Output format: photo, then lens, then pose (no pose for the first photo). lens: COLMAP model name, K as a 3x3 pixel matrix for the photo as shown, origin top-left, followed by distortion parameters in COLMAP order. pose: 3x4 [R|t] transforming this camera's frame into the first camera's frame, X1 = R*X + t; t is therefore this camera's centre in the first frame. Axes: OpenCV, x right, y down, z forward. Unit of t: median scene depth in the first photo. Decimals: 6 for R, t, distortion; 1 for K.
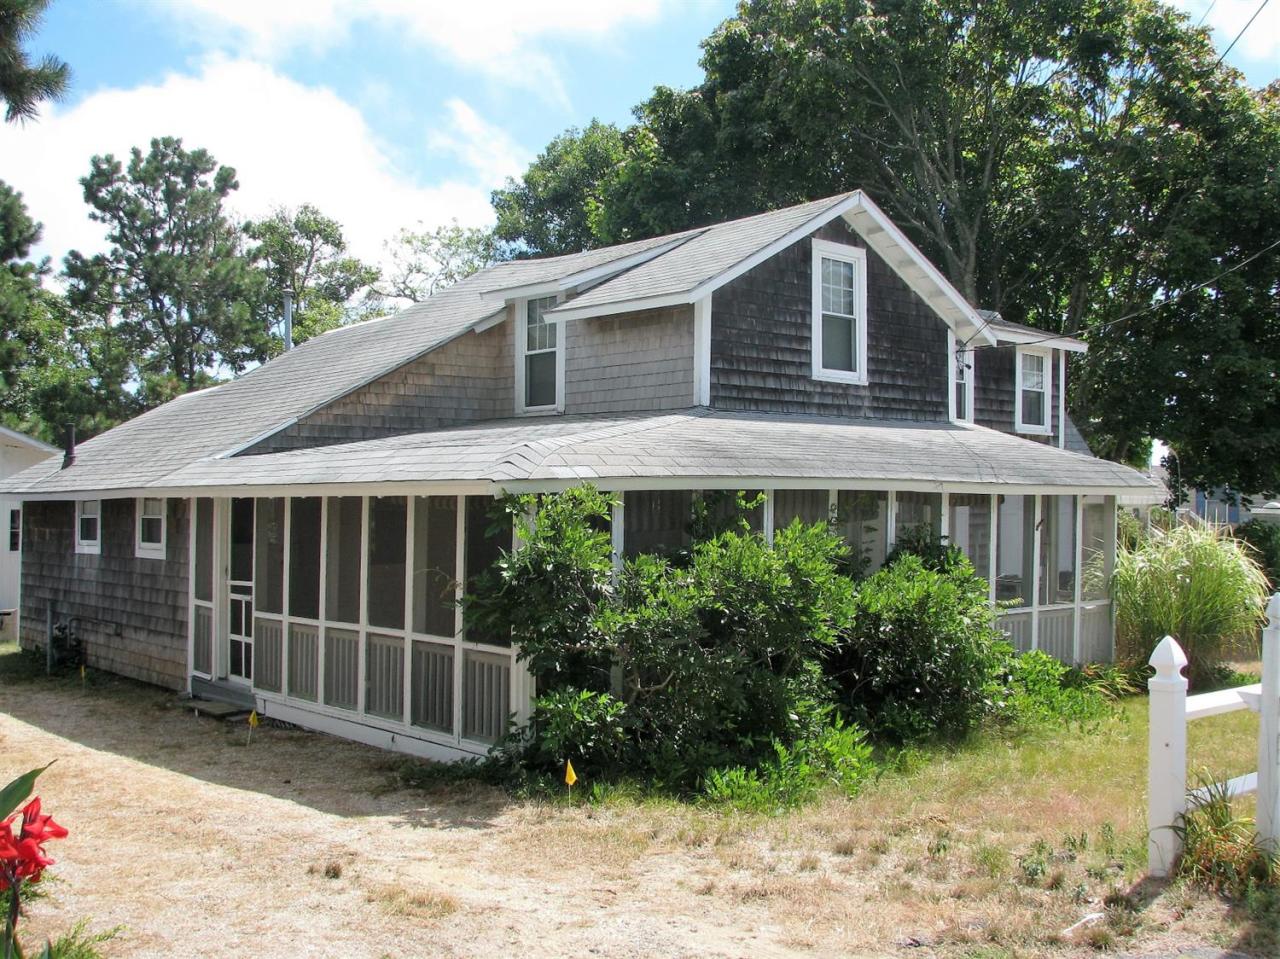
lens RADIAL K [[1356.1, 0, 646.9], [0, 1356.1, 455.5], [0, 0, 1]] dist [-0.187896, 0.250053]
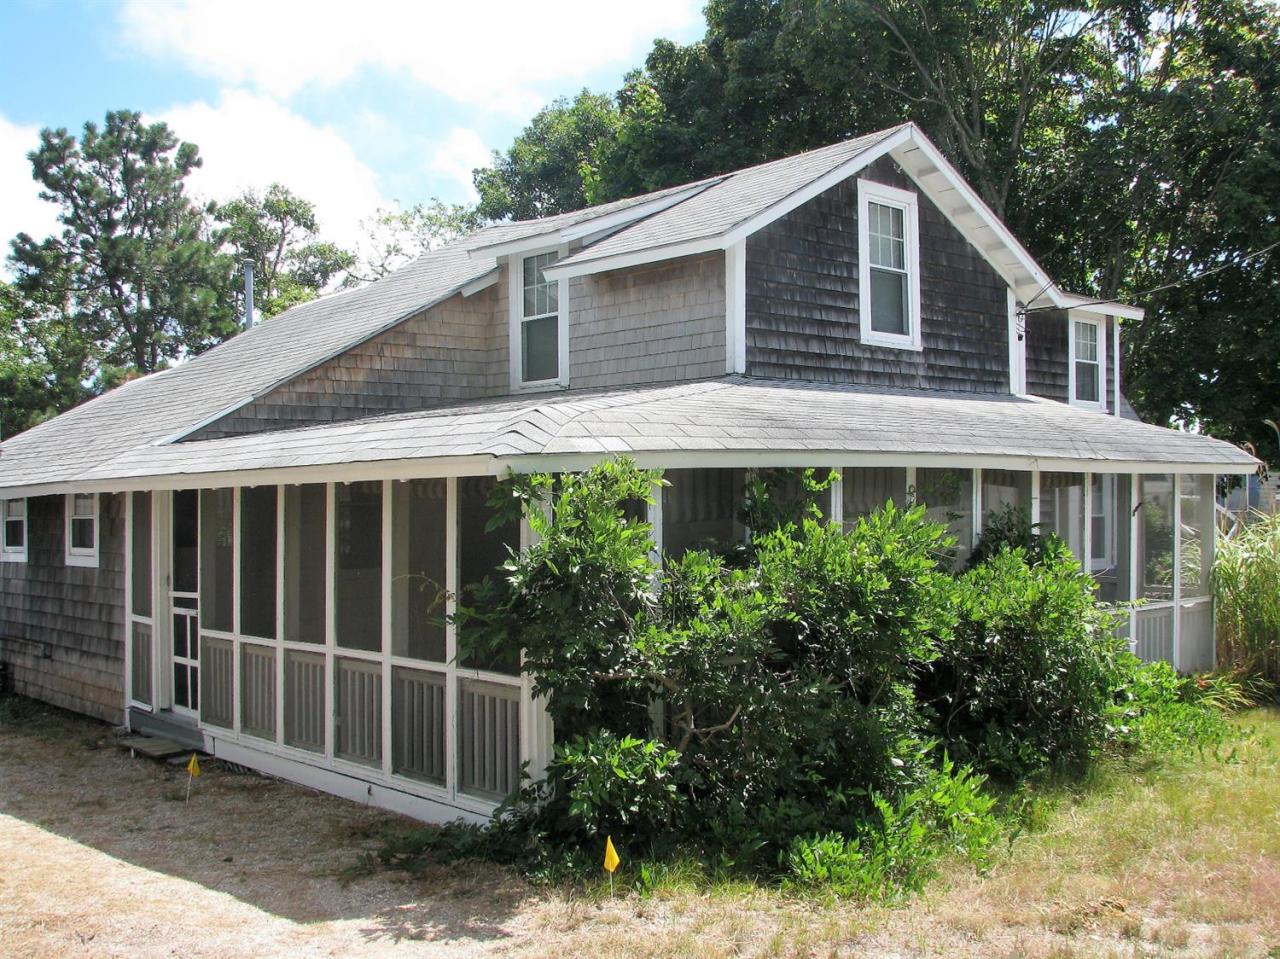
lens RADIAL K [[1356.1, 0, 646.9], [0, 1356.1, 455.5], [0, 0, 1]] dist [-0.187896, 0.250053]
pose [[0.999815, -0.015141, 0.011900, -0.024374], [0.015135, 0.999885, 0.000569, 0.012174], [-0.011907, -0.000388, 0.999929, 0.158003]]
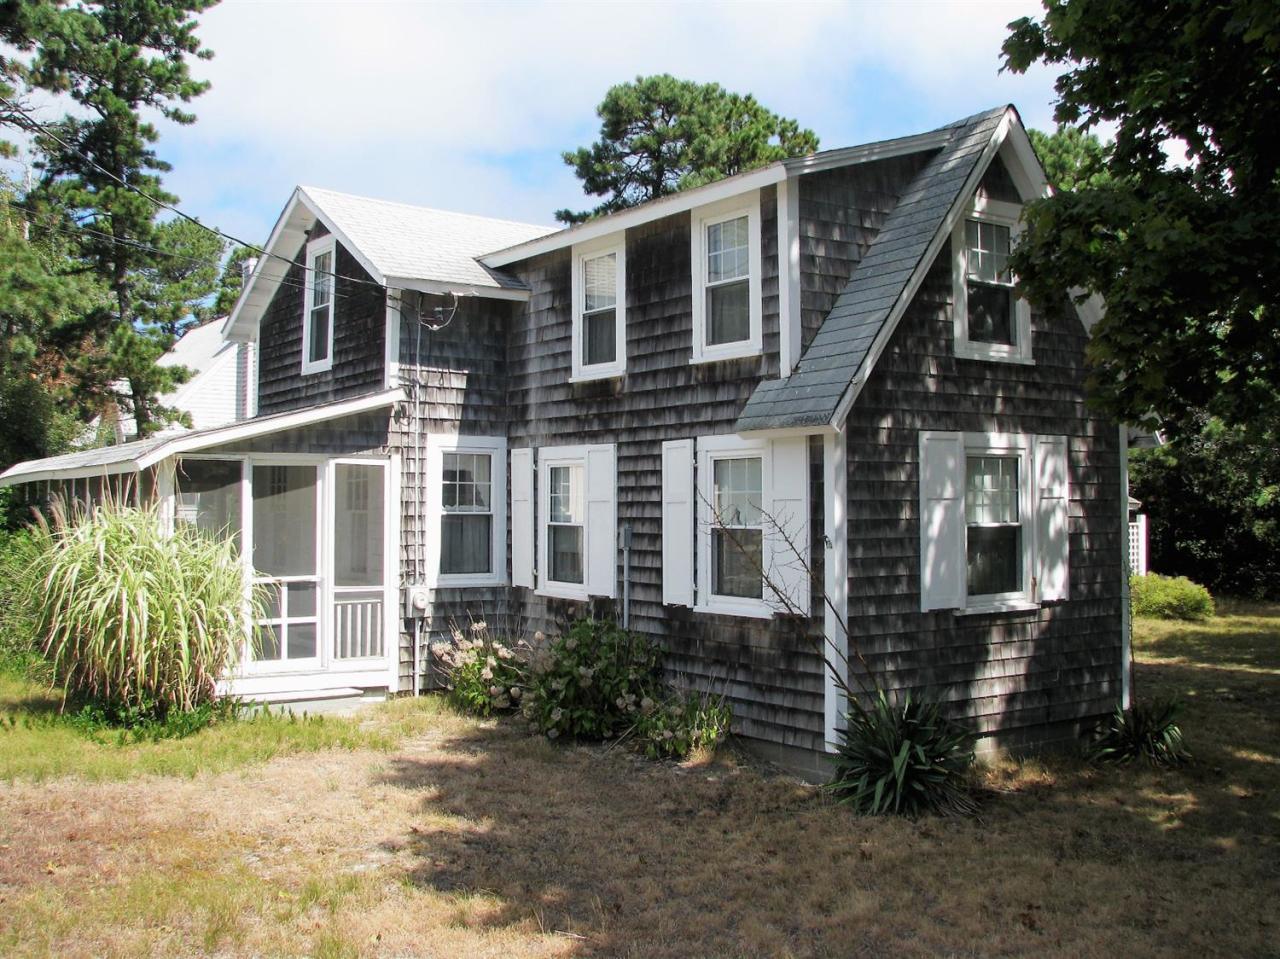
lens RADIAL K [[1356.1, 0, 646.9], [0, 1356.1, 455.5], [0, 0, 1]] dist [-0.187896, 0.250053]
pose [[-0.111668, -0.060159, -0.991923, 1.198009], [0.017757, 0.997886, -0.062519, 0.082504], [0.993587, -0.024595, -0.110364, 1.448442]]
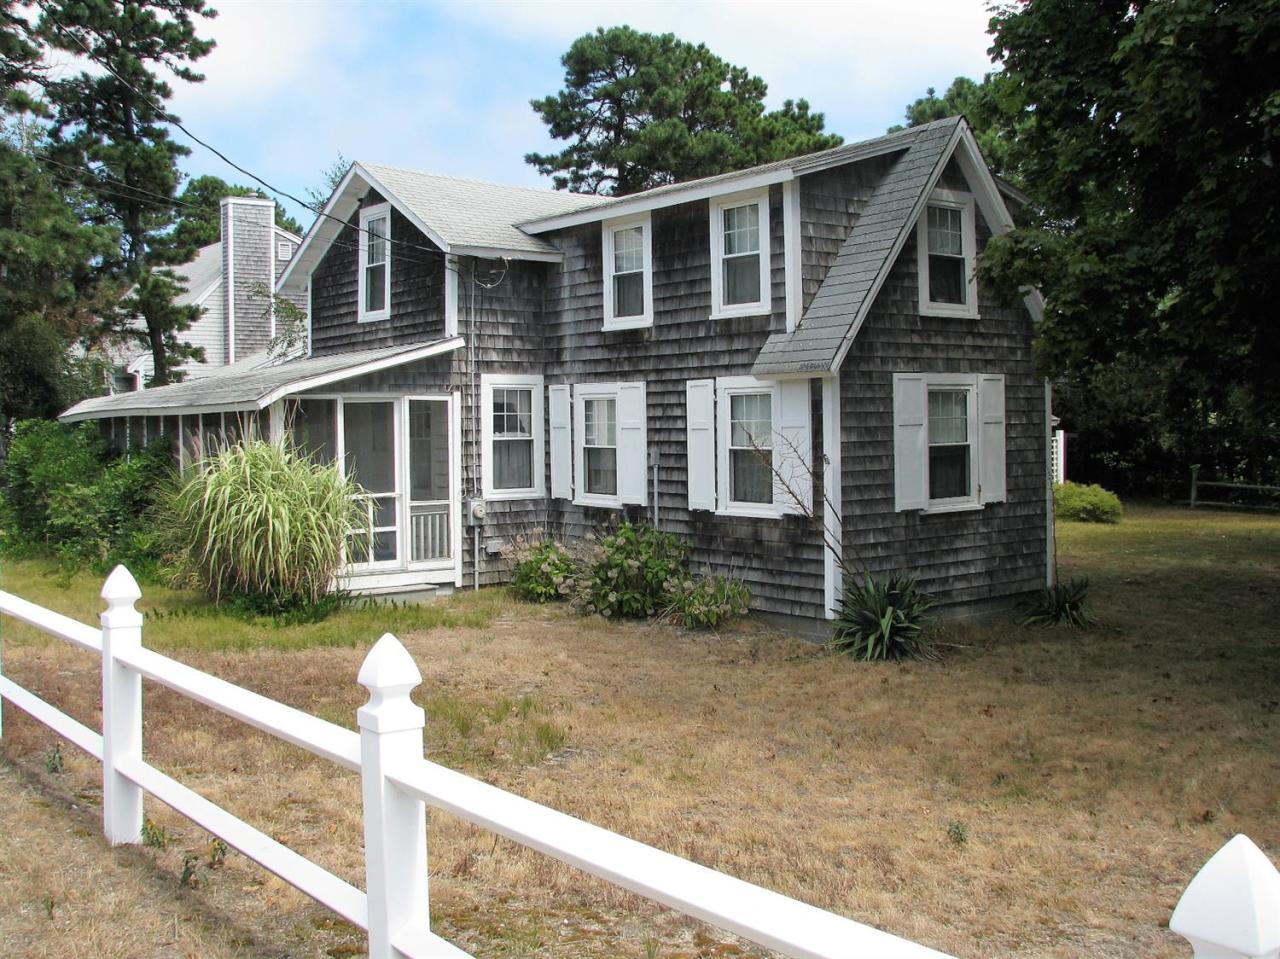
lens RADIAL K [[1356.1, 0, 646.9], [0, 1356.1, 455.5], [0, 0, 1]] dist [-0.187896, 0.250053]
pose [[-0.054700, 0.003045, -0.998498, 1.420374], [0.031826, 0.999493, 0.001305, 0.077562], [0.997995, -0.031706, -0.054770, 1.390401]]
